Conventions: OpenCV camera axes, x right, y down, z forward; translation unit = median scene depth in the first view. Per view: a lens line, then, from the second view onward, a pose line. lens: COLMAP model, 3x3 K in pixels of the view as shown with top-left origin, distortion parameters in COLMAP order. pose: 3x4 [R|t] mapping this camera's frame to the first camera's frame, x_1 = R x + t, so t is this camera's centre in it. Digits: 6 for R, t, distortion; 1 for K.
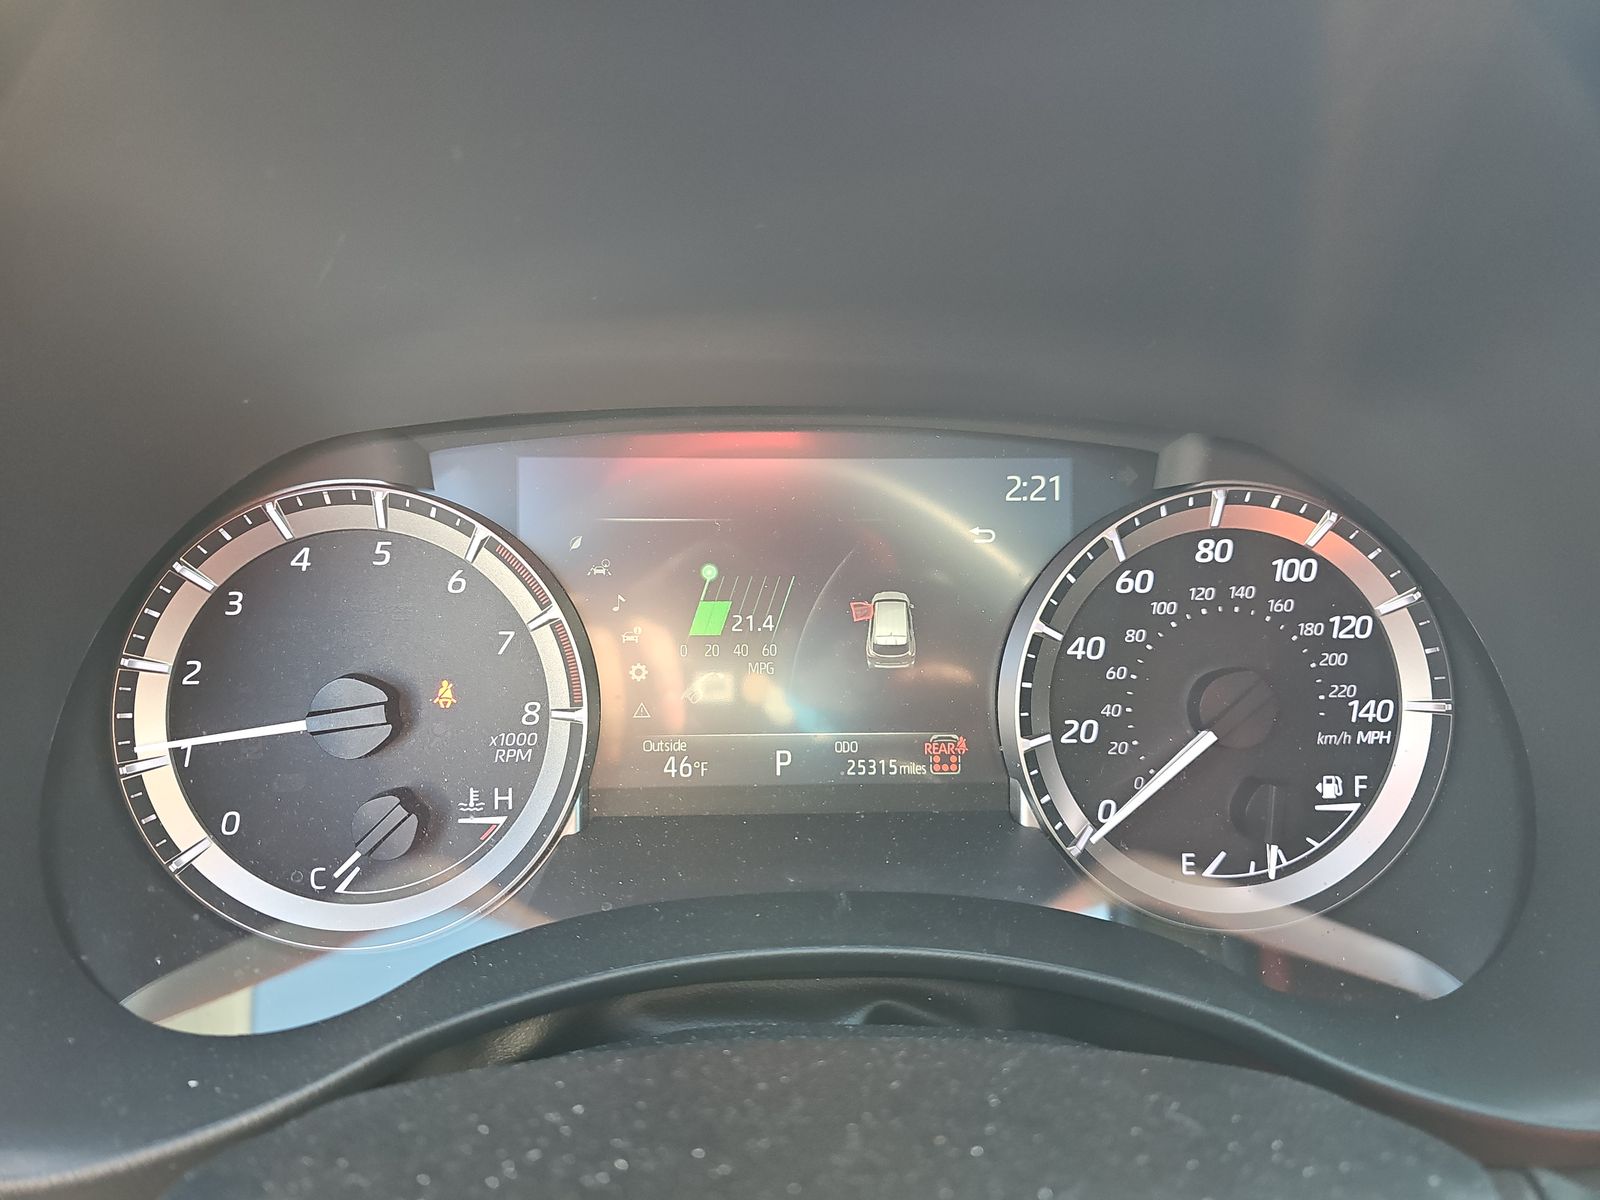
lens RADIAL K [[1093.8, 0, 797.5], [0, 1093.8, 597.8], [0, 0, 1]] dist [0.043128, -0.038165]
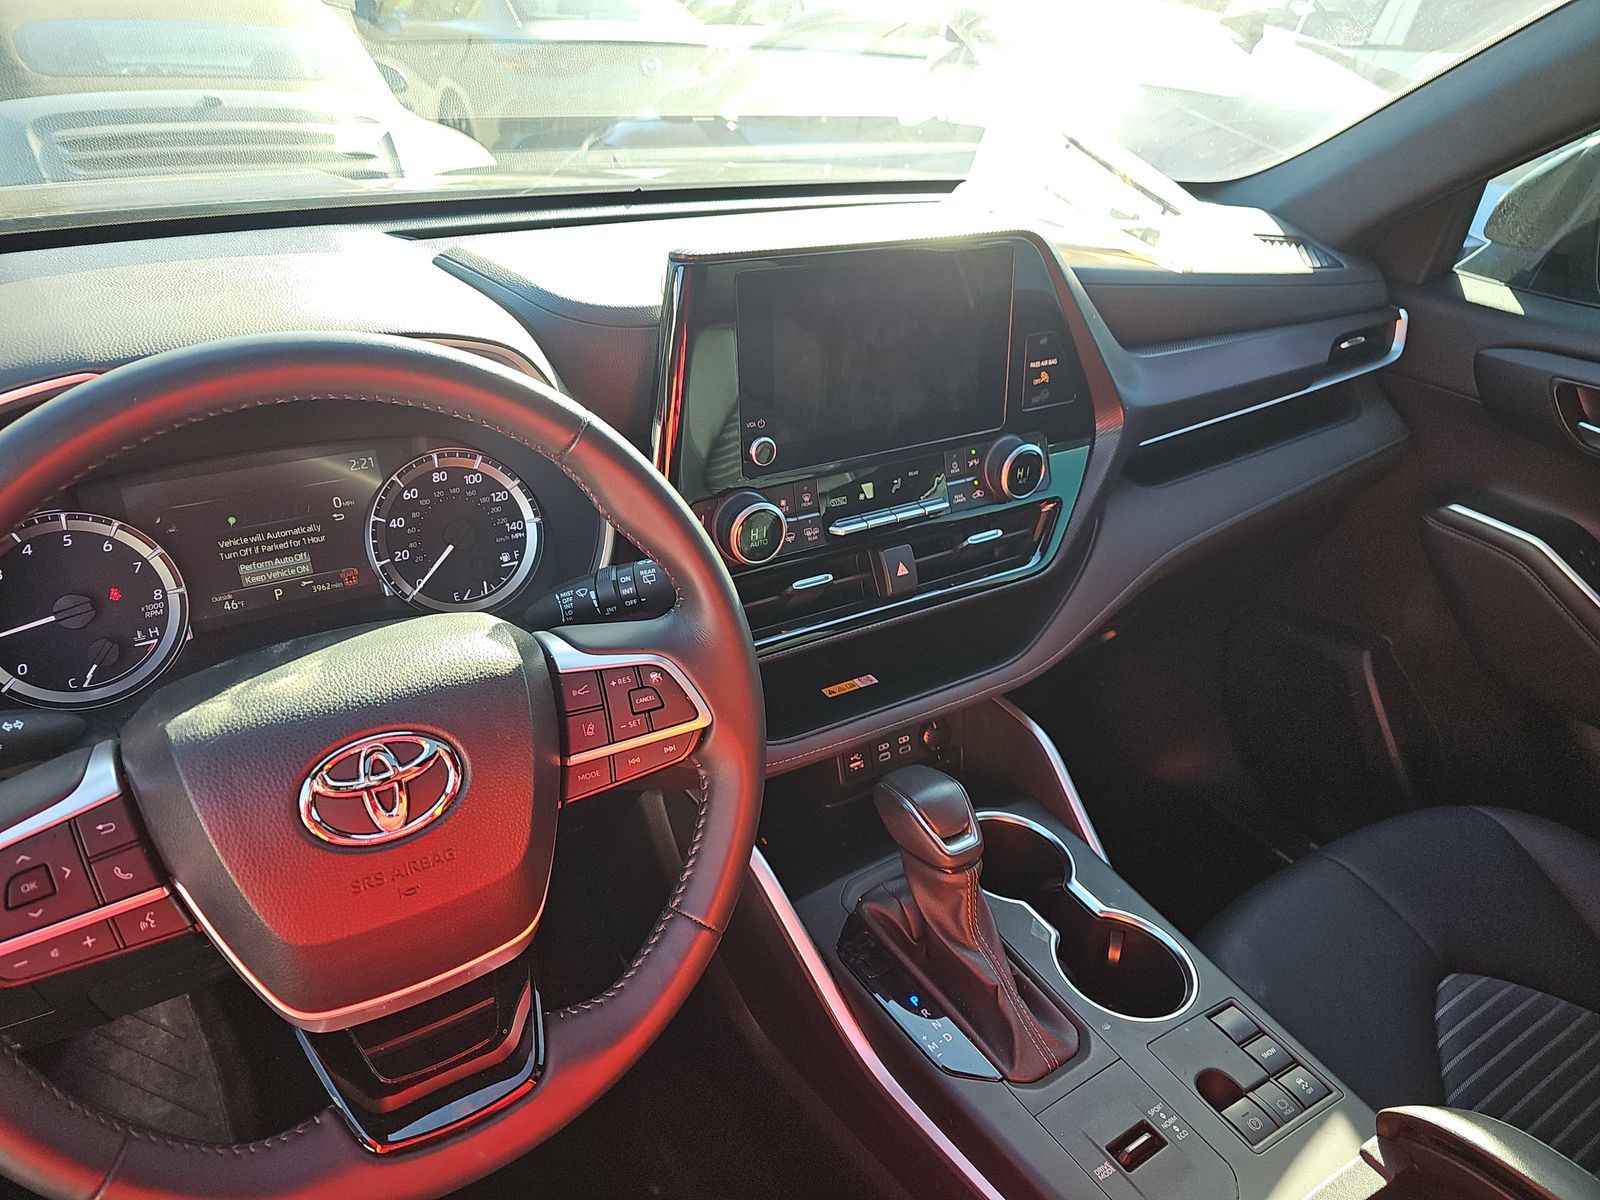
lens RADIAL K [[1093.8, 0, 795.7], [0, 1093.8, 594.0], [0, 0, 1]] dist [0.043128, -0.038165]
pose [[0.868660, -0.220607, 0.443580, -0.102311], [0.184202, 0.975012, 0.124184, 0.060380], [-0.459892, -0.026165, 0.887589, -1.711075]]
